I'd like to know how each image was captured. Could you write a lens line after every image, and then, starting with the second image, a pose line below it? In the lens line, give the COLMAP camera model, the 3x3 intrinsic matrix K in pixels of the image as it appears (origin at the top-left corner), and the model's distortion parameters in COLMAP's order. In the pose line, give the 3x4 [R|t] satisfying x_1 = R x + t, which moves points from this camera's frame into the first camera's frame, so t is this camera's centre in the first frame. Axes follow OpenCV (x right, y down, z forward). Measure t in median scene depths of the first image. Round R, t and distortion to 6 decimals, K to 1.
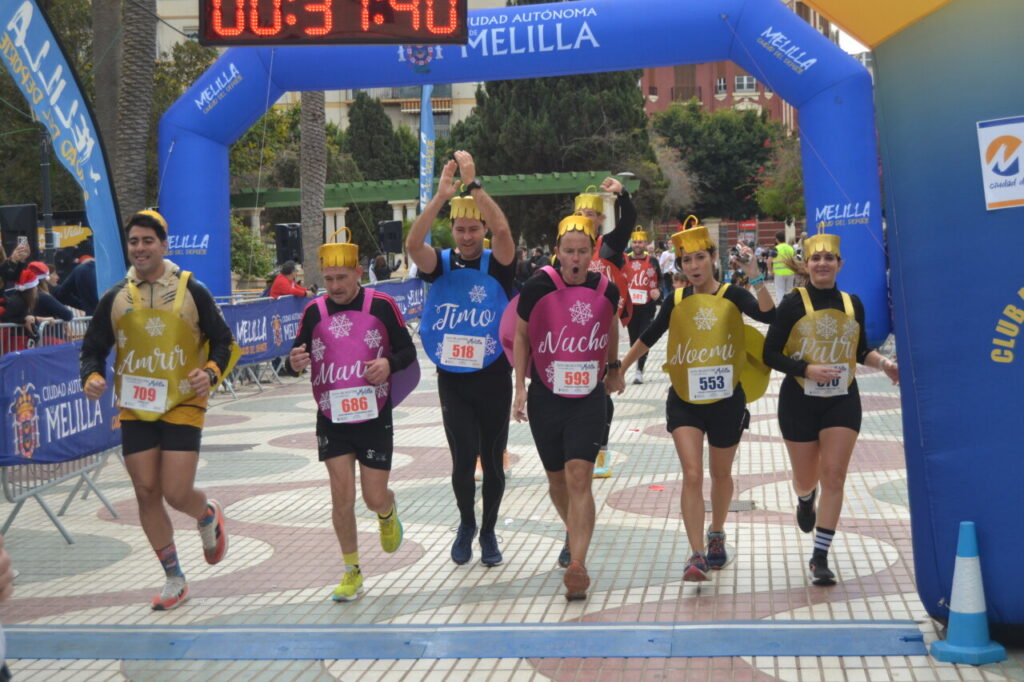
lens RADIAL K [[1773.8, 0, 513.1], [0, 1773.8, 362.4], [0, 0, 1]] dist [-0.029906, -0.084698]
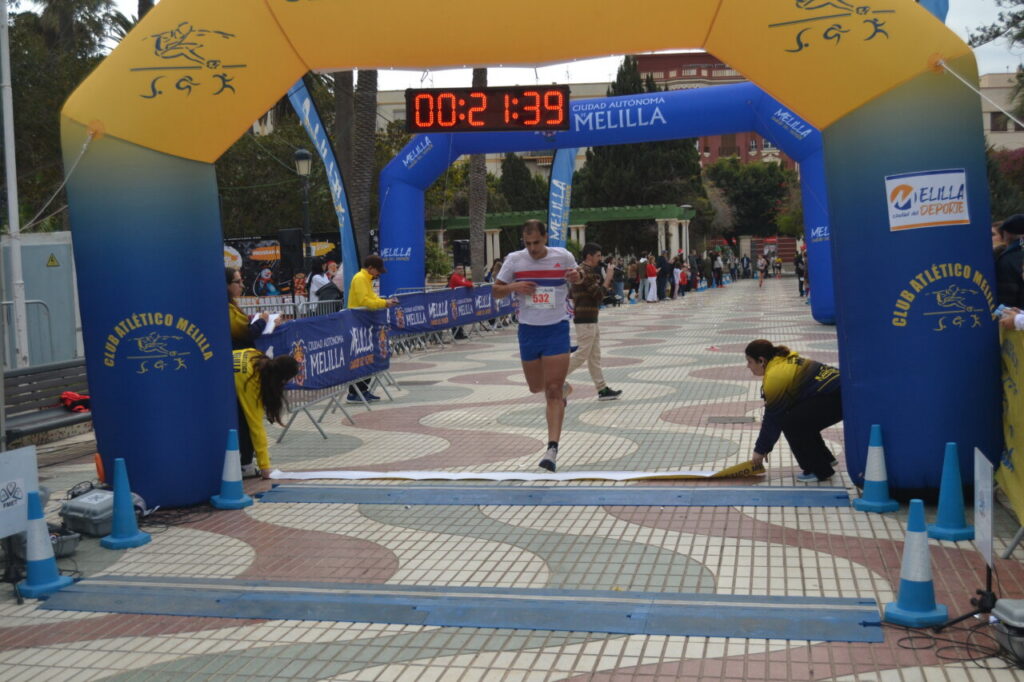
lens RADIAL K [[1187.5, 0, 506.5], [0, 1187.5, 362.0], [0, 0, 1]] dist [-0.057721, 0.001247]
pose [[0.996060, 0.005367, -0.088520, 0.009644], [-0.003180, 0.999687, 0.024827, 0.004270], [0.088625, -0.024447, 0.995765, -0.060589]]
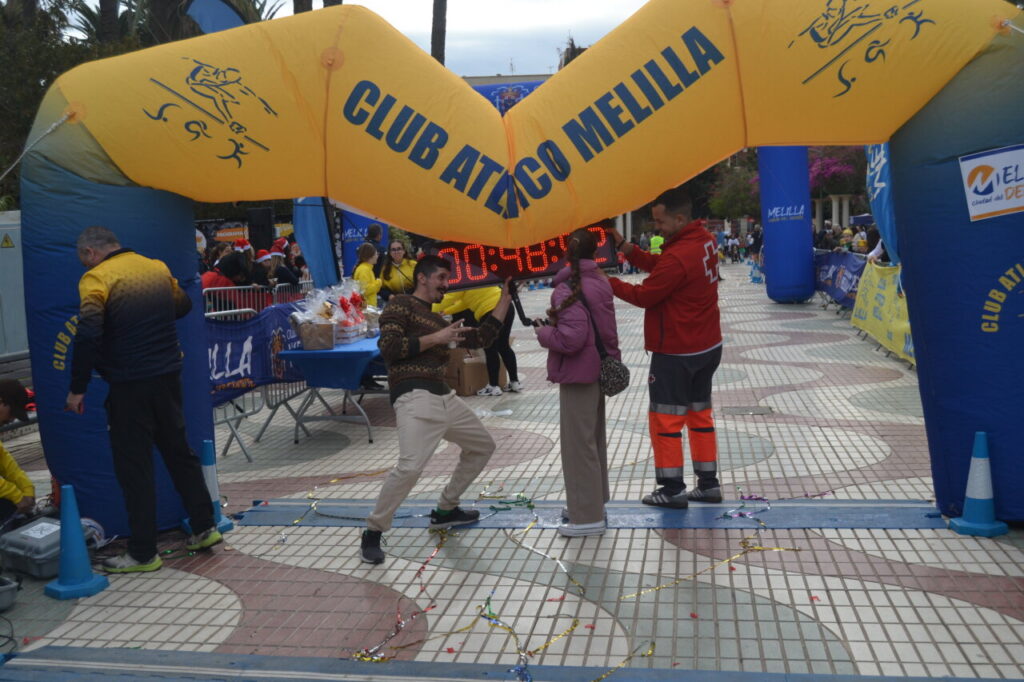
lens RADIAL K [[1098.0, 0, 505.6], [0, 1098.0, 364.1], [0, 0, 1]] dist [-0.067294, 0.025362]
pose [[0.999190, 0.000262, -0.040245, -0.045544], [0.001770, 0.998724, 0.050463, -0.002750], [0.040207, -0.050494, 0.997915, 0.093425]]
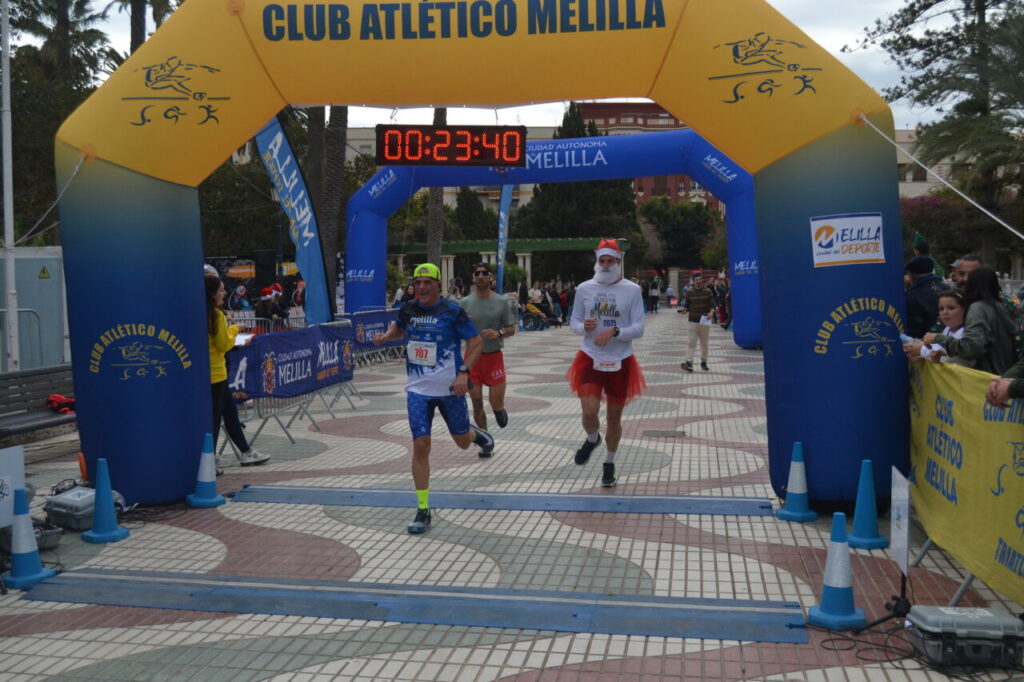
lens RADIAL K [[1071.3, 0, 505.2], [0, 1071.3, 355.9], [0, 0, 1]] dist [-0.068845, 0.019133]
pose [[0.998660, 0.027843, -0.043621, 0.004103], [-0.027625, 0.999603, 0.005573, 0.003397], [0.043758, -0.004360, 0.999033, -0.049907]]
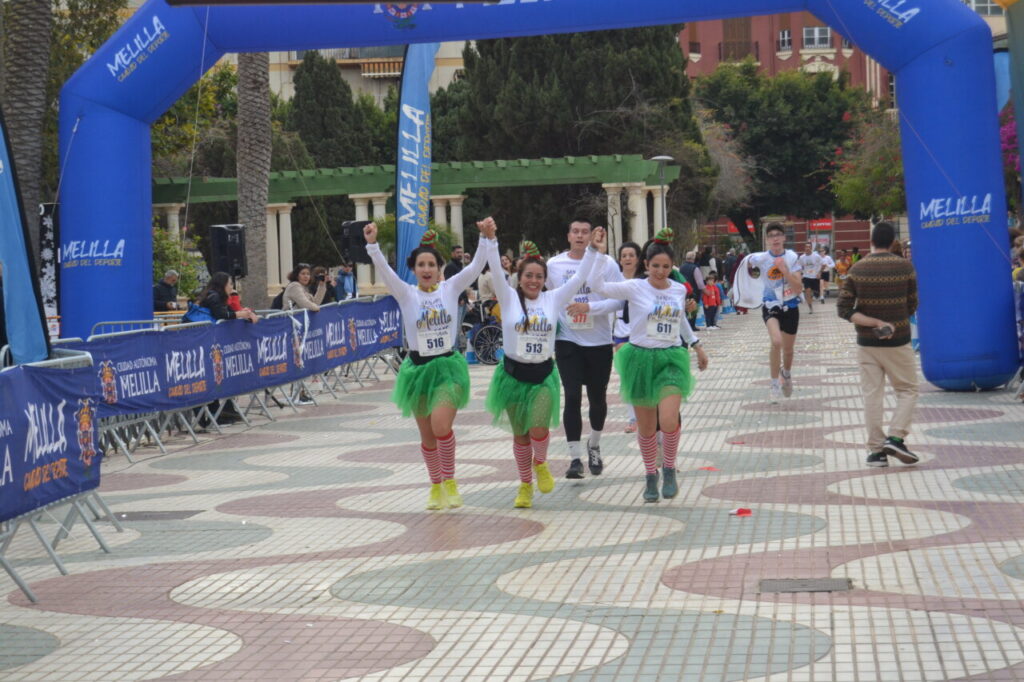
lens RADIAL K [[2358.1, 0, 514.1], [0, 2358.1, 373.1], [0, 0, 1]] dist [-0.004348, -0.247055]
pose [[0.999993, -0.002784, 0.002658, -0.015015], [0.002822, 0.999889, -0.014662, 0.002380], [-0.002617, 0.014669, 0.999889, -0.040609]]
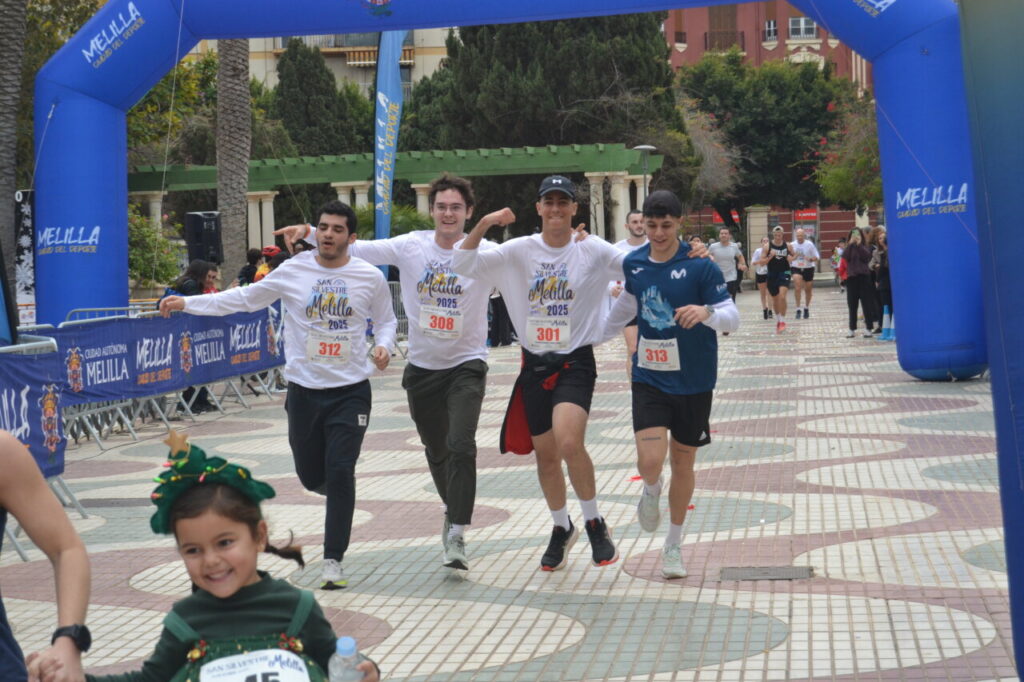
lens RADIAL K [[2358.1, 0, 514.1], [0, 2358.1, 373.1], [0, 0, 1]] dist [-0.004348, -0.247055]
pose [[0.999965, 0.000091, 0.008338, -0.003964], [-0.000006, 0.999947, -0.010276, 0.003663], [-0.008338, 0.010275, 0.999912, -0.036390]]
